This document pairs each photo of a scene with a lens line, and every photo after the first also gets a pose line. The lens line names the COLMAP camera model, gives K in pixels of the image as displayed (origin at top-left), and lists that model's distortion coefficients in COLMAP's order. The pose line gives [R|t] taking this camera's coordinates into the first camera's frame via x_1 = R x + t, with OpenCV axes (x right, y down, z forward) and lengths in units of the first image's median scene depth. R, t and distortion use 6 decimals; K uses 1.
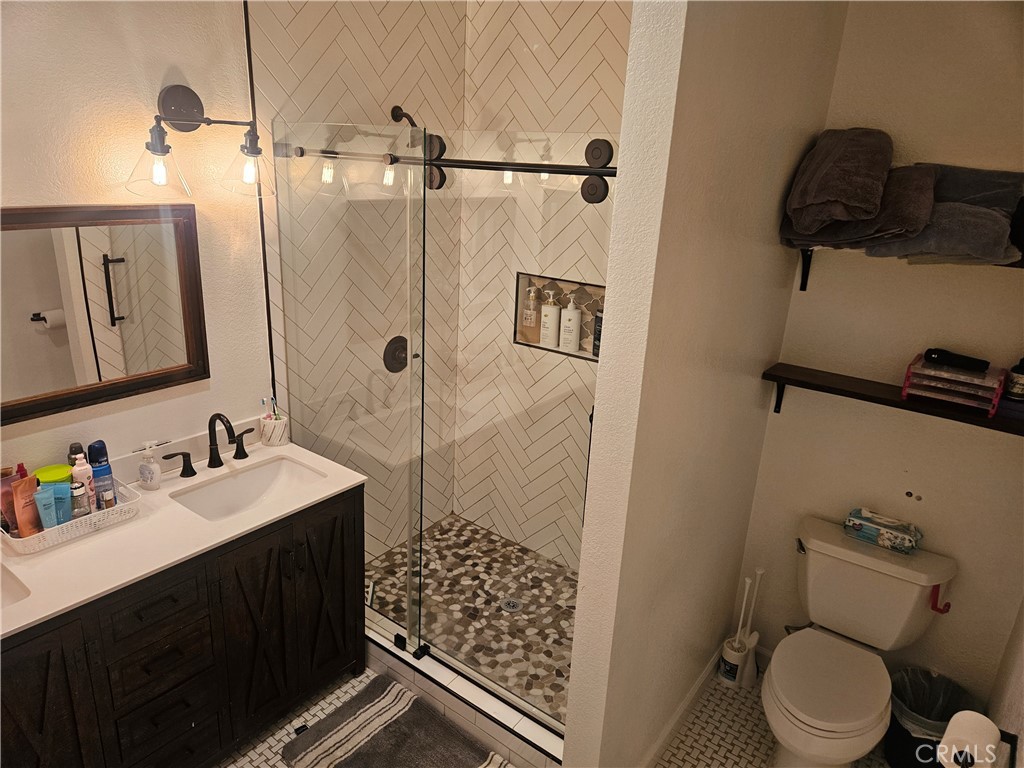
lens RADIAL K [[679.4, 0, 508.5], [0, 679.4, 386.8], [0, 0, 1]] dist [0.059415, -0.039850]
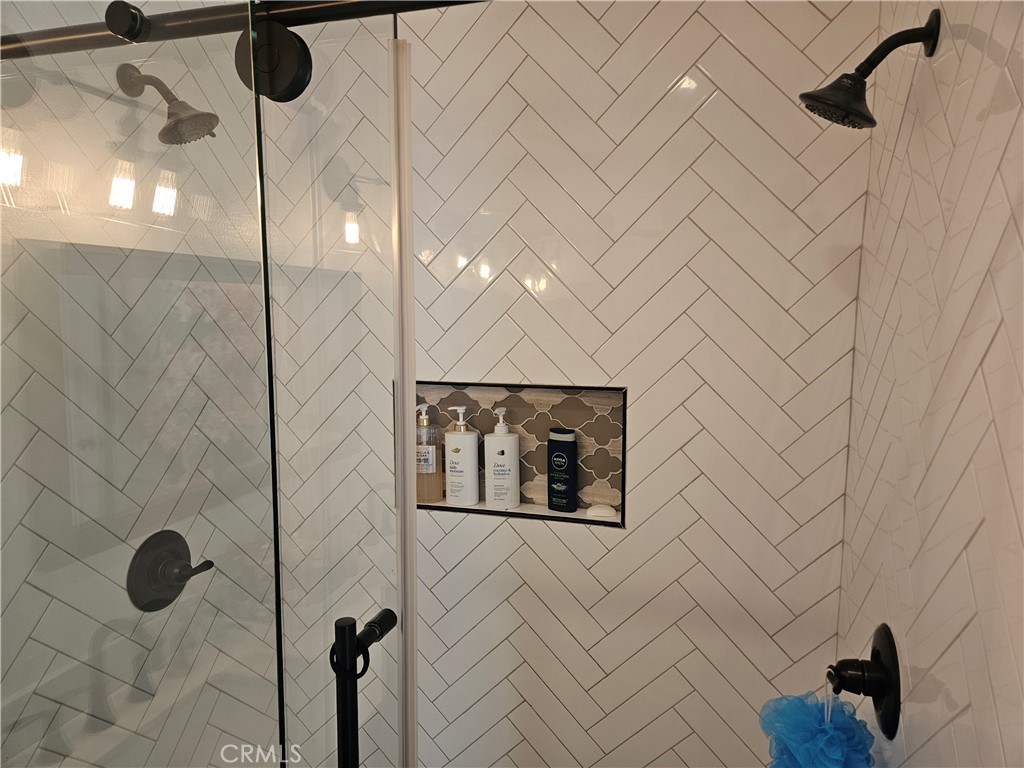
lens RADIAL K [[679.4, 0, 517.9], [0, 679.4, 391.2], [0, 0, 1]] dist [0.059415, -0.039850]
pose [[0.932450, -0.088432, 0.350310, -0.089756], [0.153843, 0.974474, -0.163501, -0.052426], [-0.326909, 0.206350, 0.922253, 0.452890]]
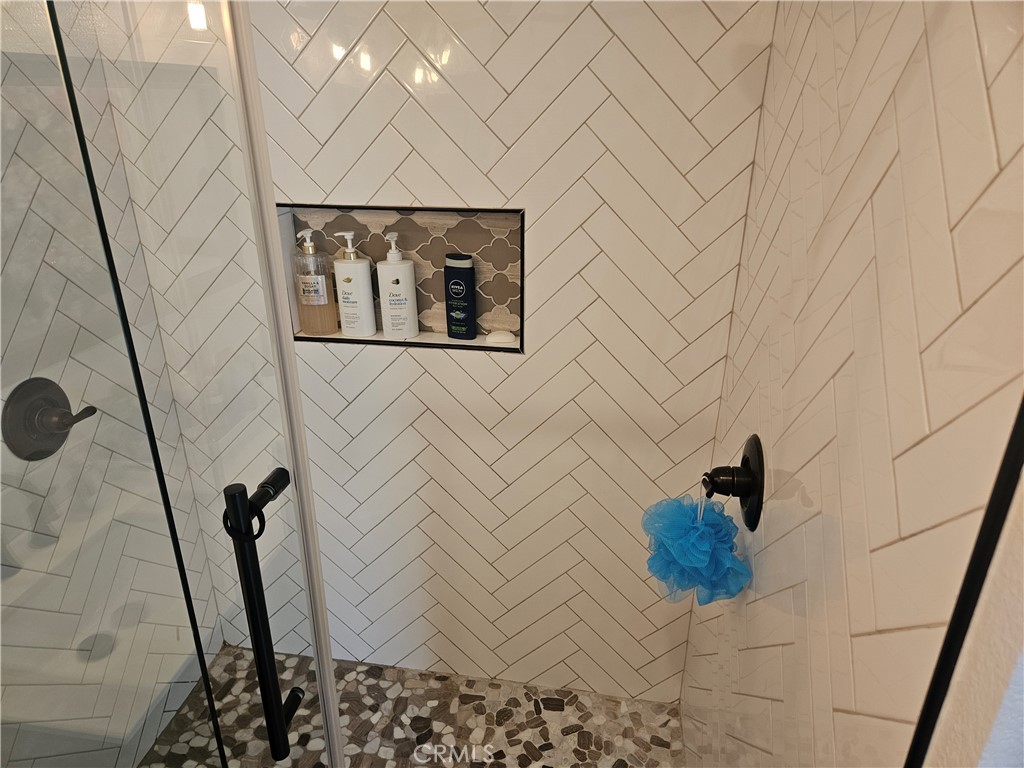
lens RADIAL K [[679.4, 0, 505.7], [0, 679.4, 396.9], [0, 0, 1]] dist [0.059415, -0.039850]
pose [[0.880350, -0.233641, 0.412790, -0.077824], [0.191636, 0.971278, 0.141049, -0.067323], [-0.433888, -0.045067, 0.899839, 0.459116]]
